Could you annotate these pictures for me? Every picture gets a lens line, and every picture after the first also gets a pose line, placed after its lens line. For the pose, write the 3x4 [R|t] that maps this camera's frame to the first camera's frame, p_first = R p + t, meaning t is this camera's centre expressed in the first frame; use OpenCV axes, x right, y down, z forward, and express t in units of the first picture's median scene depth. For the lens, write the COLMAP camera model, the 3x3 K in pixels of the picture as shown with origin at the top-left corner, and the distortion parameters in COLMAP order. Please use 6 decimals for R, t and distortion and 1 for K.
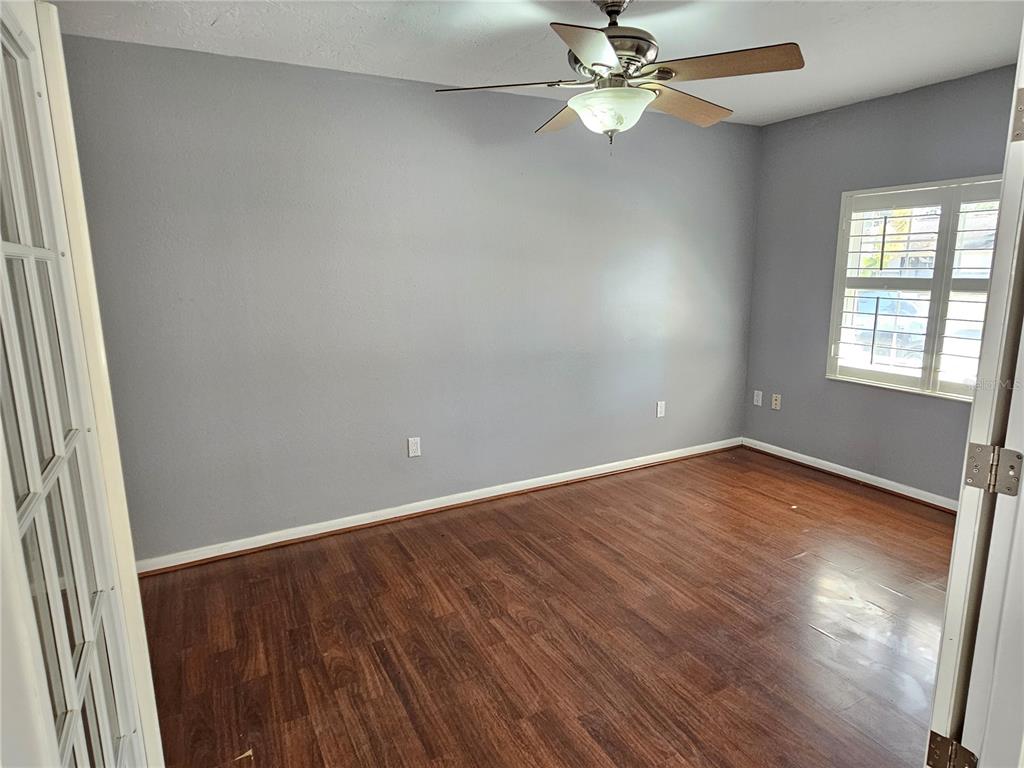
lens RADIAL K [[607.0, 0, 512.0], [0, 607.0, 384.0], [0, 0, 1]] dist [-0.001242, -0.001421]
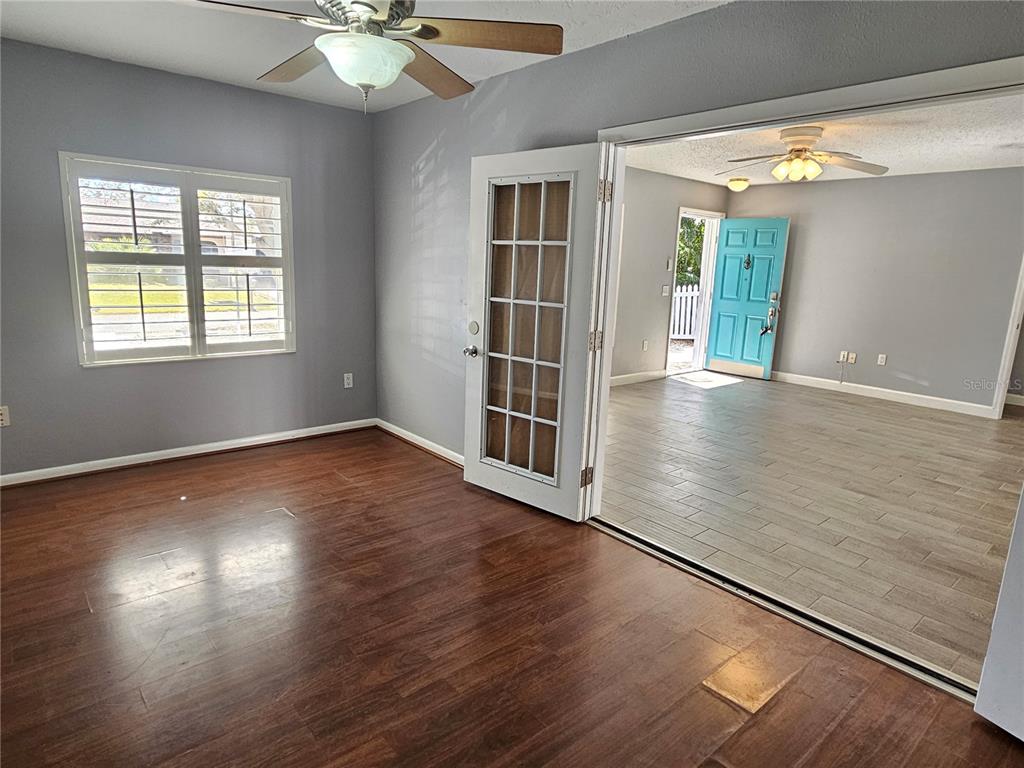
lens RADIAL K [[596.1, 0, 514.7], [0, 596.1, 379.6], [0, 0, 1]] dist [0.001794, -0.001764]
pose [[-0.225347, -0.186934, 0.956177, -0.519381], [0.155074, 0.962027, 0.224625, -0.105702], [-0.961858, 0.198896, -0.187801, 0.671286]]
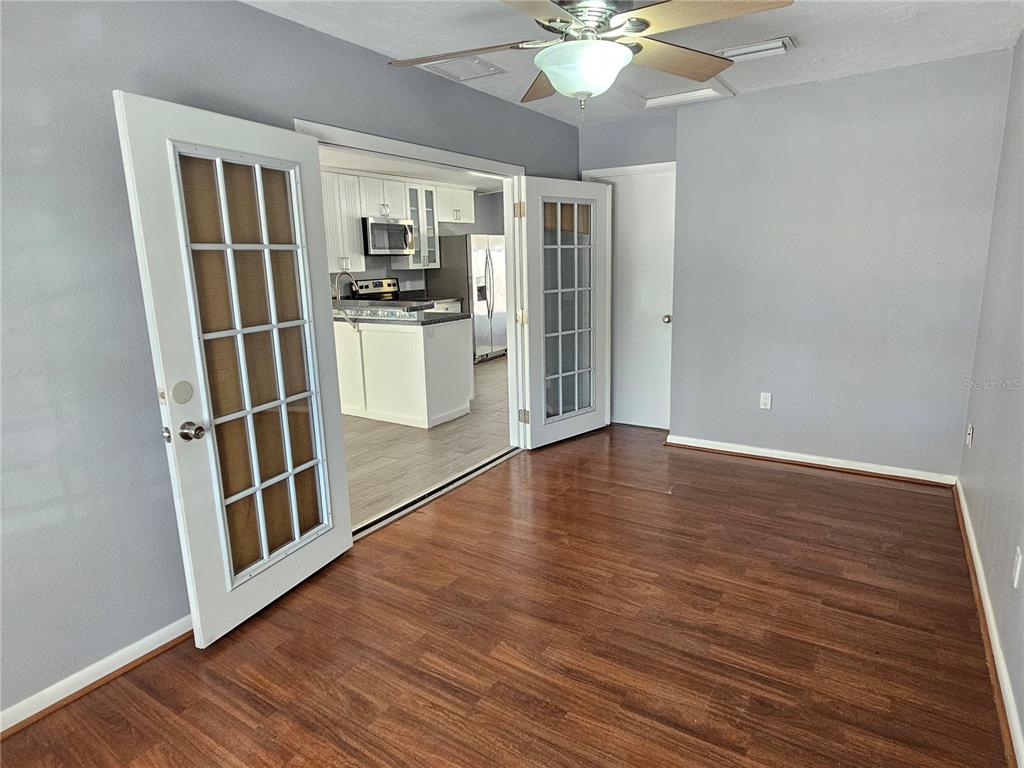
lens RADIAL K [[596.1, 0, 514.7], [0, 596.1, 379.6], [0, 0, 1]] dist [0.001794, -0.001764]
pose [[-0.870871, 0.134315, -0.472804, 0.465398], [-0.059458, 0.926085, 0.372601, -0.226567], [0.487902, 0.352599, -0.798514, 1.160997]]
